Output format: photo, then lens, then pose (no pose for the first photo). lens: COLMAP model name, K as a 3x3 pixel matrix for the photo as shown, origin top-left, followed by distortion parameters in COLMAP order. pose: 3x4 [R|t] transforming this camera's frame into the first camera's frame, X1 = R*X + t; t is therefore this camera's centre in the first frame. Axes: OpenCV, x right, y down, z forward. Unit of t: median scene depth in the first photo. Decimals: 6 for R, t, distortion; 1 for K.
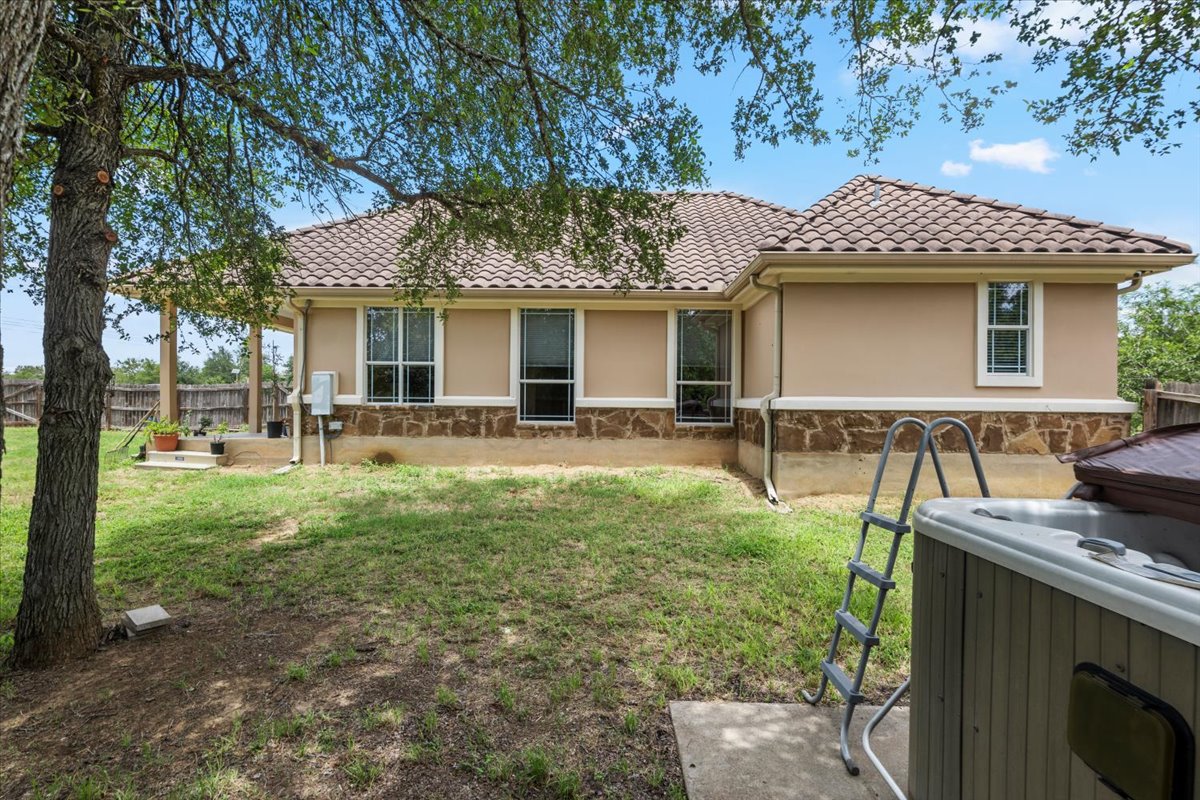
lens RADIAL K [[566.7, 0, 599.3], [0, 566.7, 402.4], [0, 0, 1]] dist [0.003967, -0.000571]
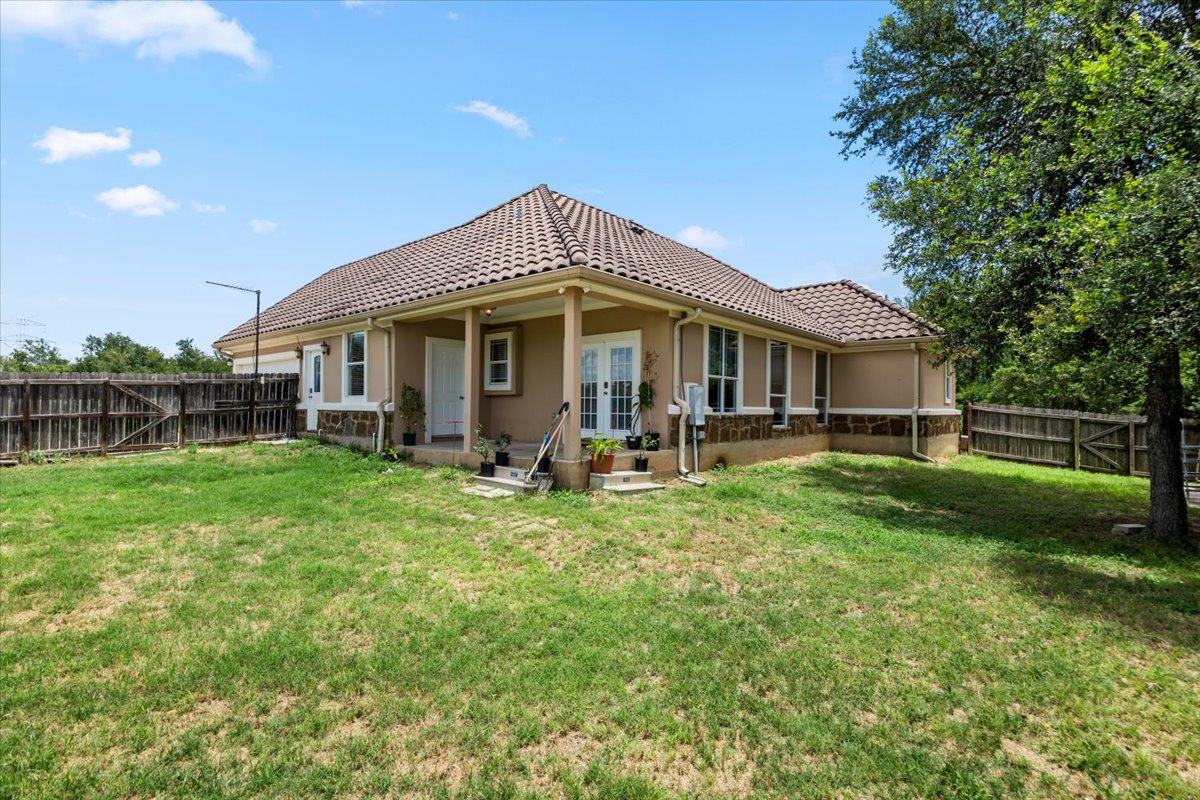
lens RADIAL K [[566.7, 0, 599.3], [0, 566.7, 403.1], [0, 0, 1]] dist [0.003967, -0.000571]
pose [[0.628504, 0.005506, 0.777787, -1.398239], [-0.001543, 0.999982, -0.005832, -0.011235], [-0.777805, 0.002465, 0.628501, 0.489635]]
